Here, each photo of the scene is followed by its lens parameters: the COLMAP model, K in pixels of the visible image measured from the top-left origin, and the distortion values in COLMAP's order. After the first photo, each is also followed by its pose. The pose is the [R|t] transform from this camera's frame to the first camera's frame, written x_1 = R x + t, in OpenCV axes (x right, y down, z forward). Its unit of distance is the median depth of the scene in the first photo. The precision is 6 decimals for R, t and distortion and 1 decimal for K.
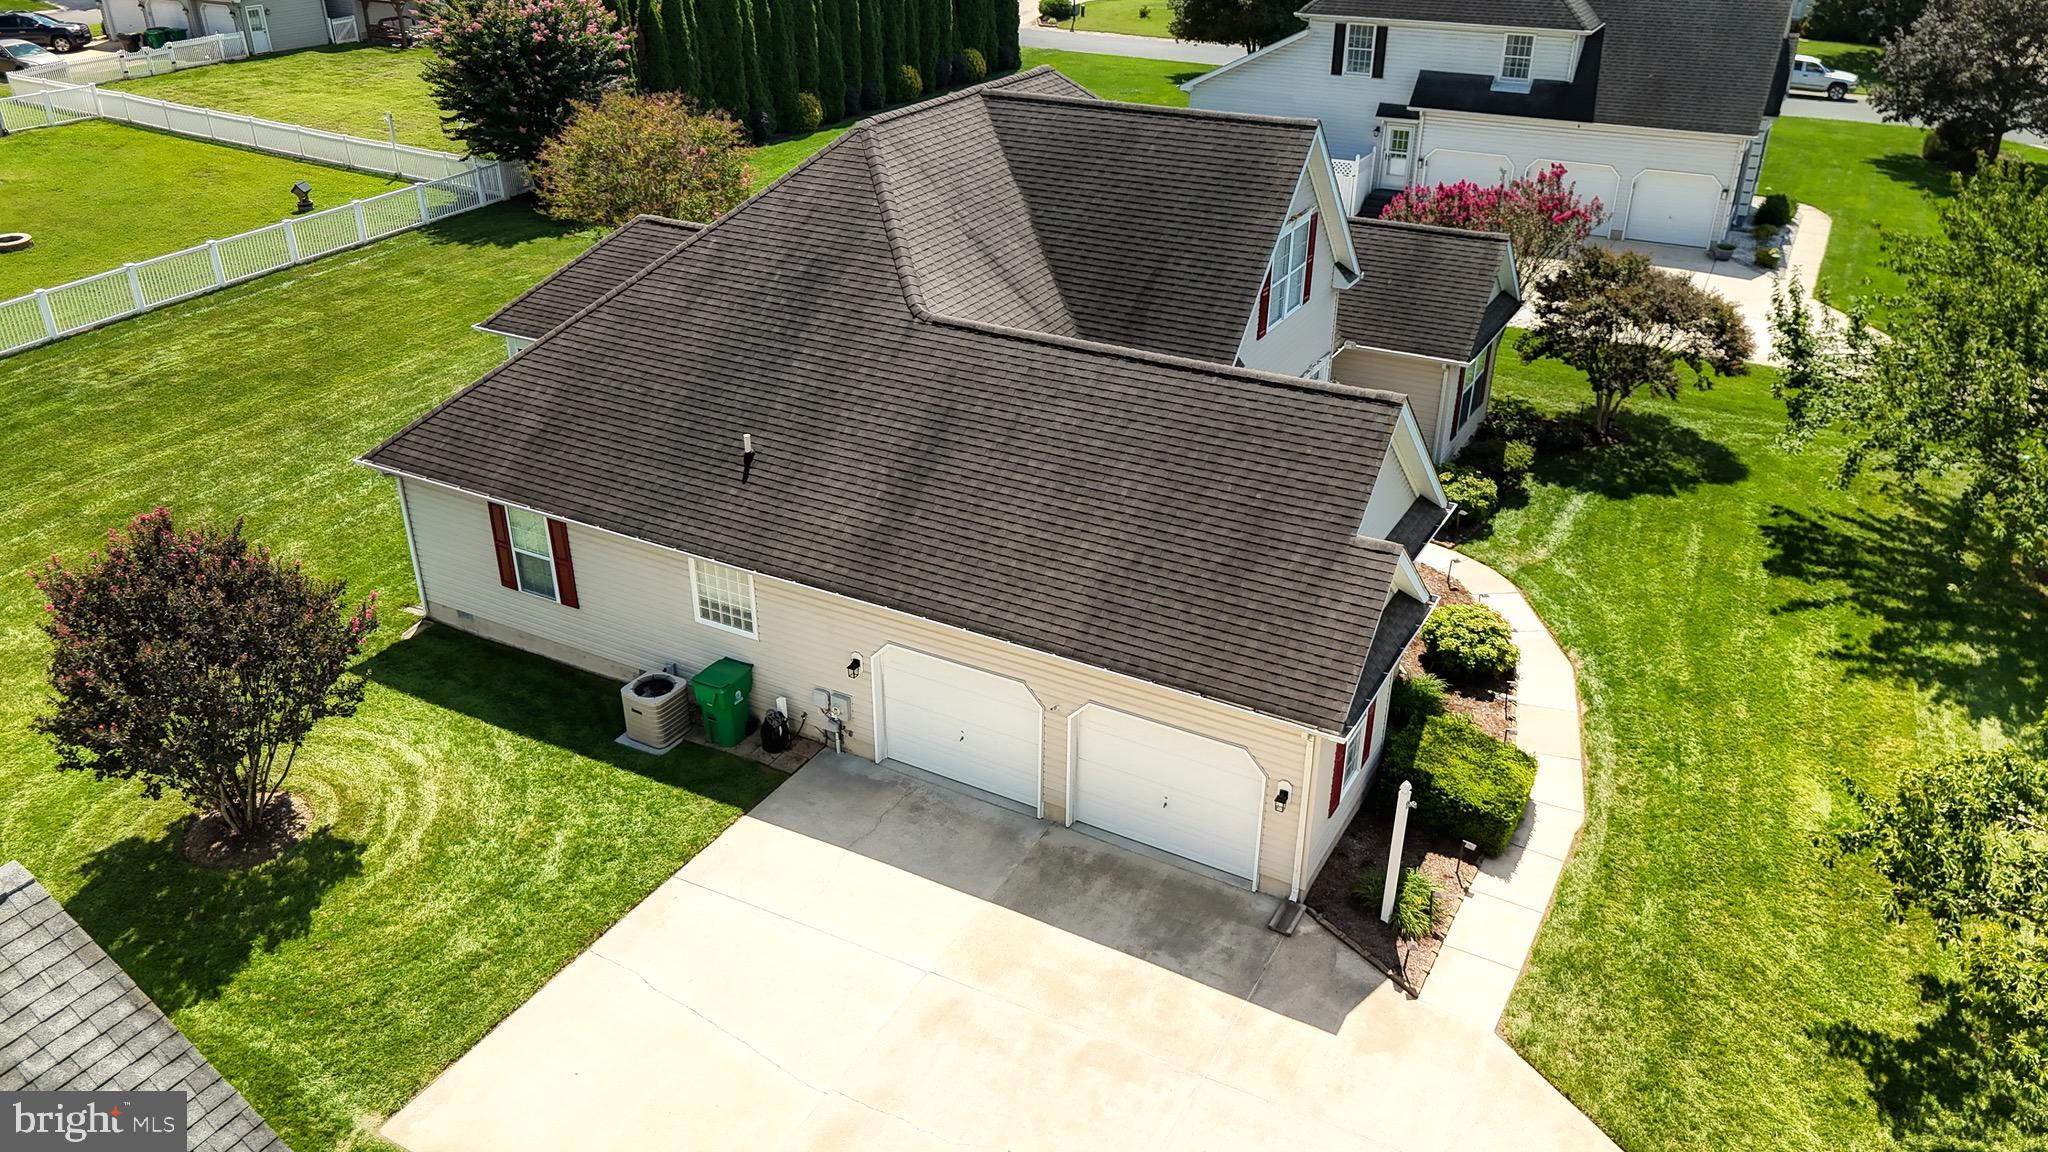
lens RADIAL K [[1528.6, 0, 1024.0], [0, 1528.6, 576.0], [0, 0, 1]] dist [0.062567, -0.041308]
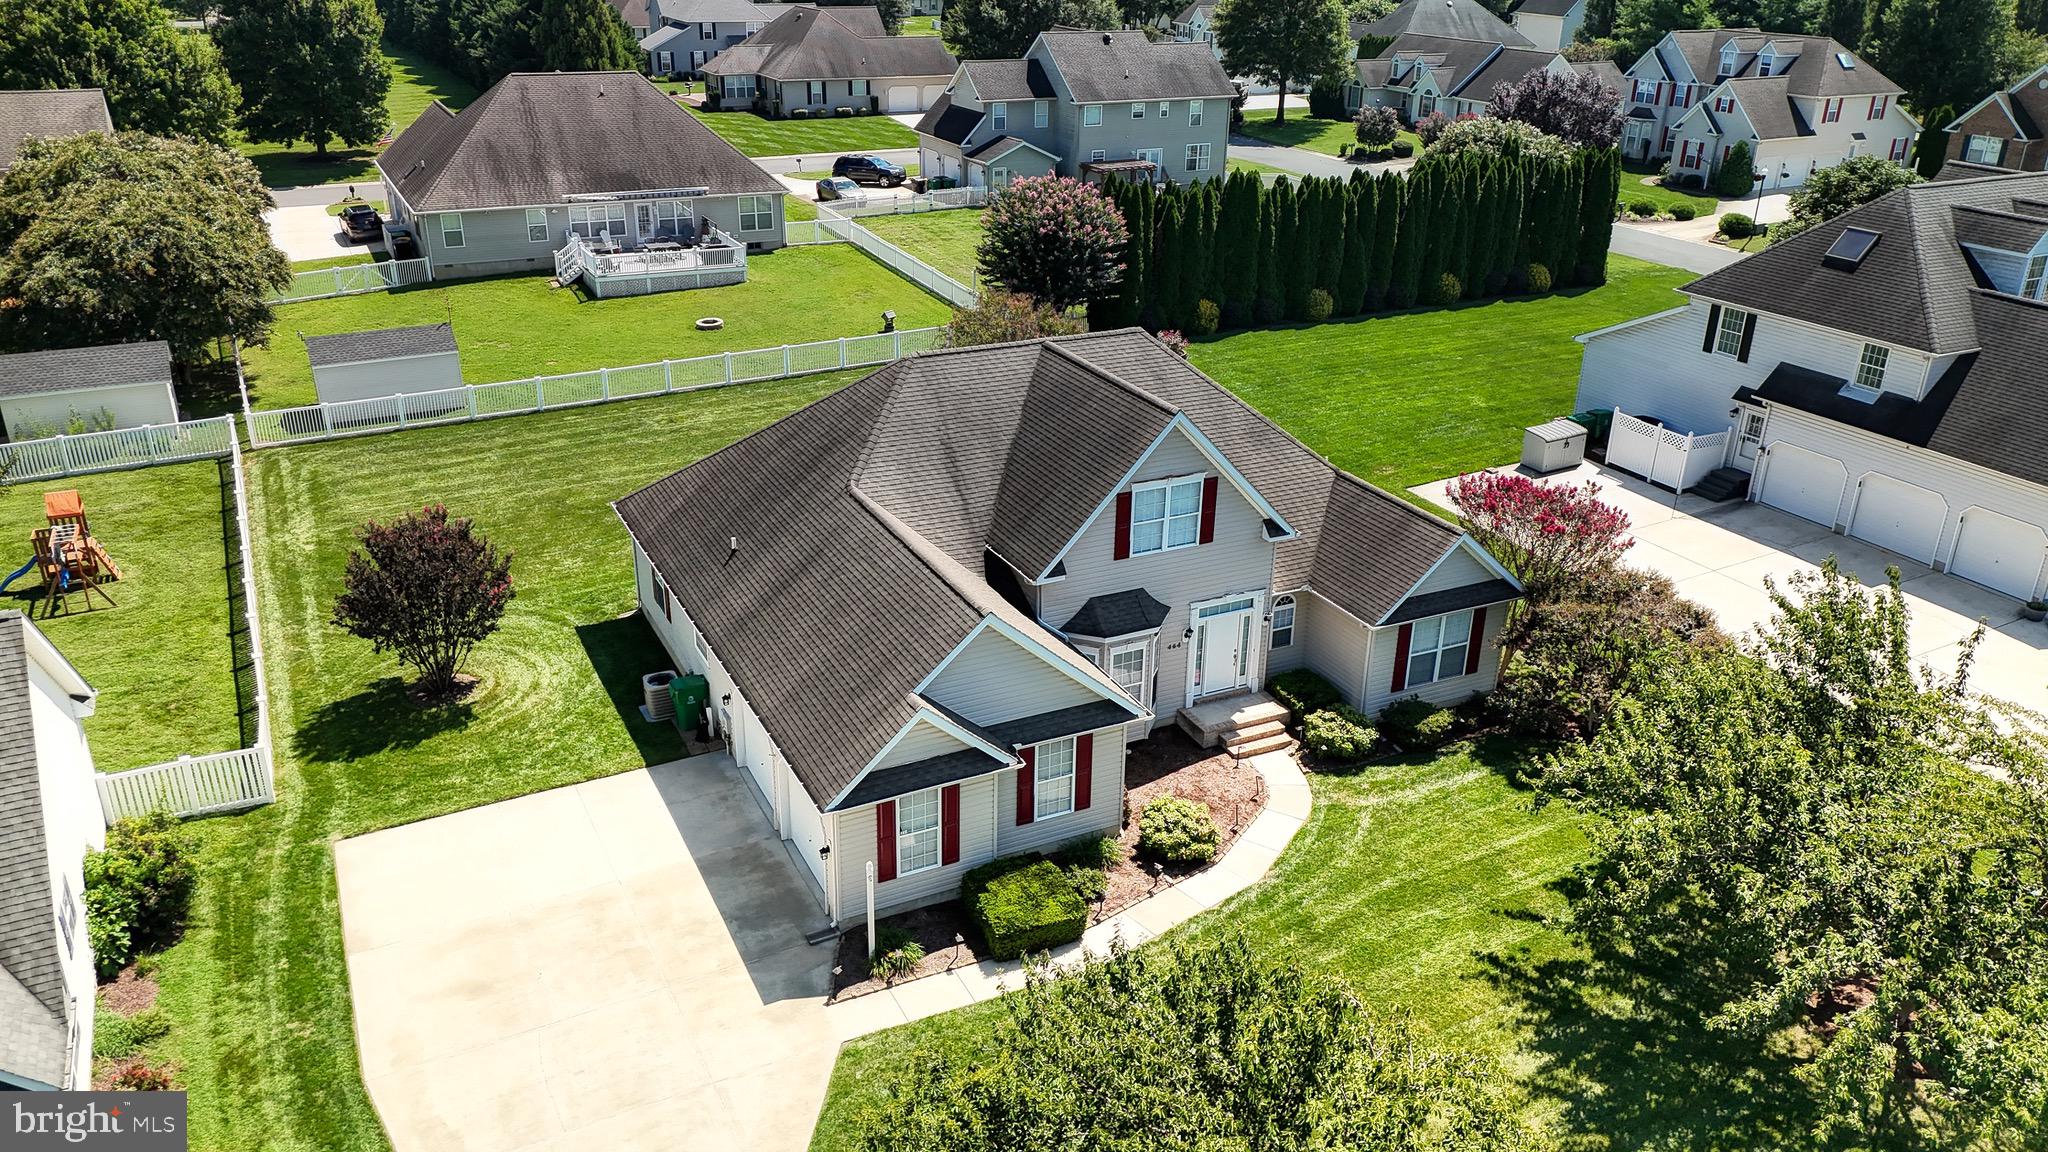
lens RADIAL K [[1517.0, 0, 1011.2], [0, 1517.0, 566.3], [0, 0, 1]] dist [0.105396, -0.001444]
pose [[0.818404, 0.235393, -0.524219, 0.490180], [-0.274882, 0.961474, 0.002593, -0.082628], [0.504633, 0.141976, 0.851580, -0.097671]]
